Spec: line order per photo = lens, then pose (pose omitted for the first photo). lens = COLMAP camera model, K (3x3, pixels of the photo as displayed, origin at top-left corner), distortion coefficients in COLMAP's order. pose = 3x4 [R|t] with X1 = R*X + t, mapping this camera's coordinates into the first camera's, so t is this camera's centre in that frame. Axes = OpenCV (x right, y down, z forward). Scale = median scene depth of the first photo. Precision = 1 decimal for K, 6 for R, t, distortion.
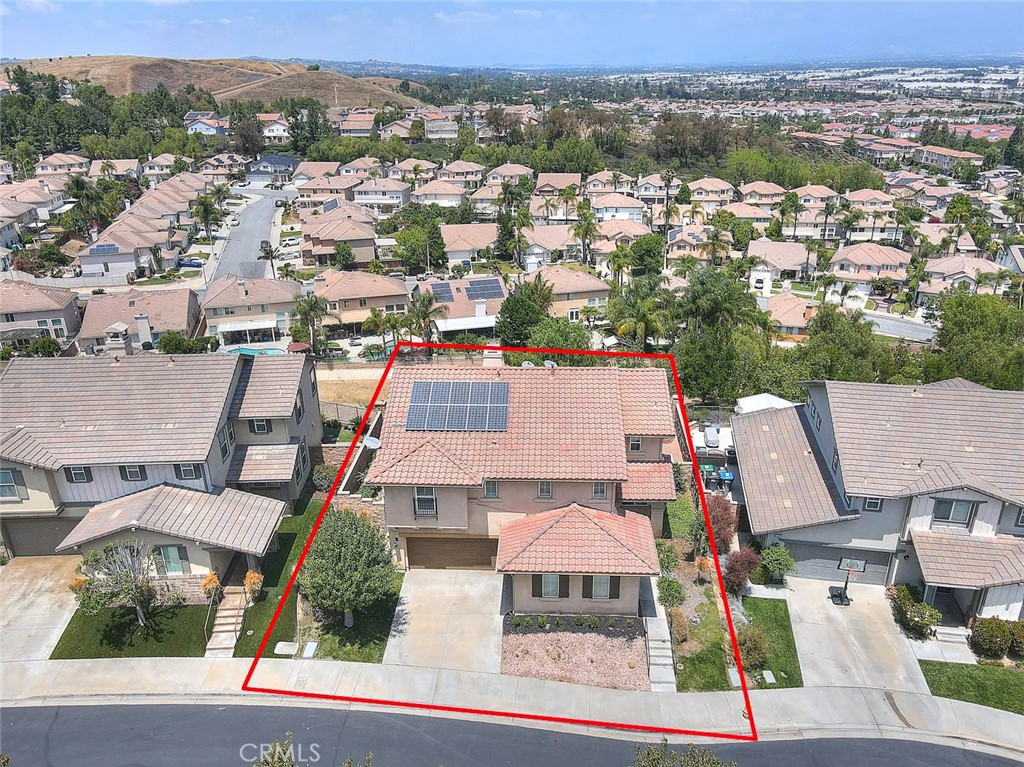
lens RADIAL K [[757.7, 0, 510.5], [0, 757.7, 381.5], [0, 0, 1]] dist [0.006654, 0.012911]
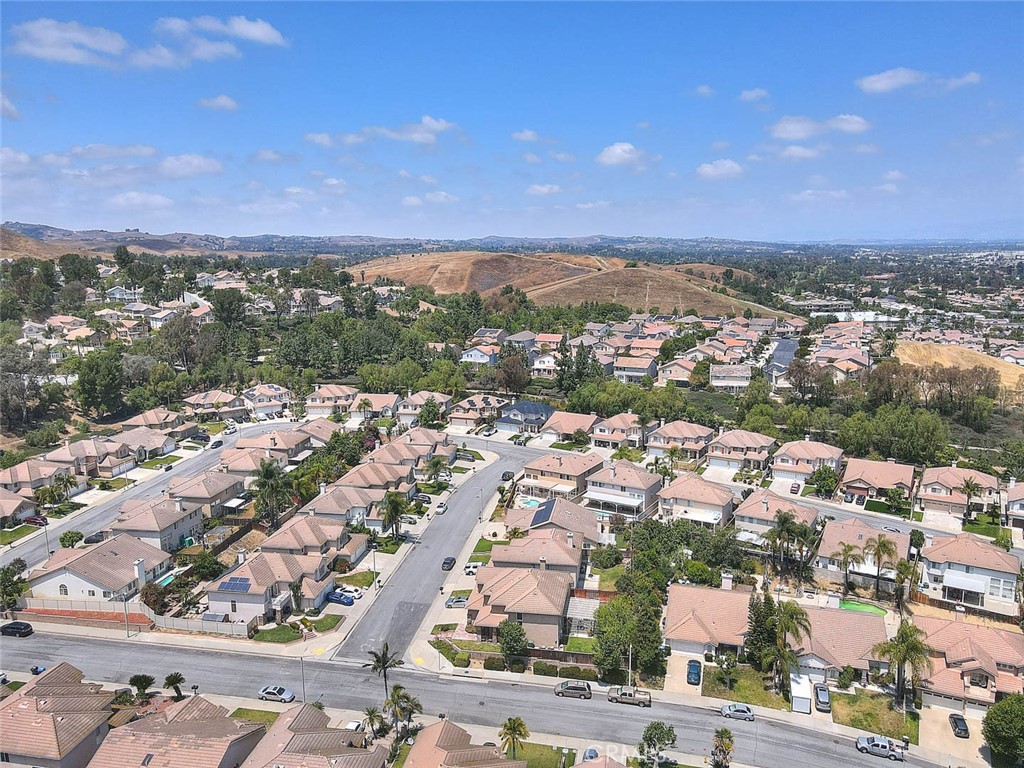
lens RADIAL K [[751.5, 0, 511.2], [0, 751.5, 378.3], [0, 0, 1]] dist [0.002337, 0.043765]
pose [[0.912521, 0.073538, -0.402366, 0.025726], [-0.156535, 0.971605, -0.177430, -0.163381], [0.377893, 0.224893, 0.898120, 0.186847]]
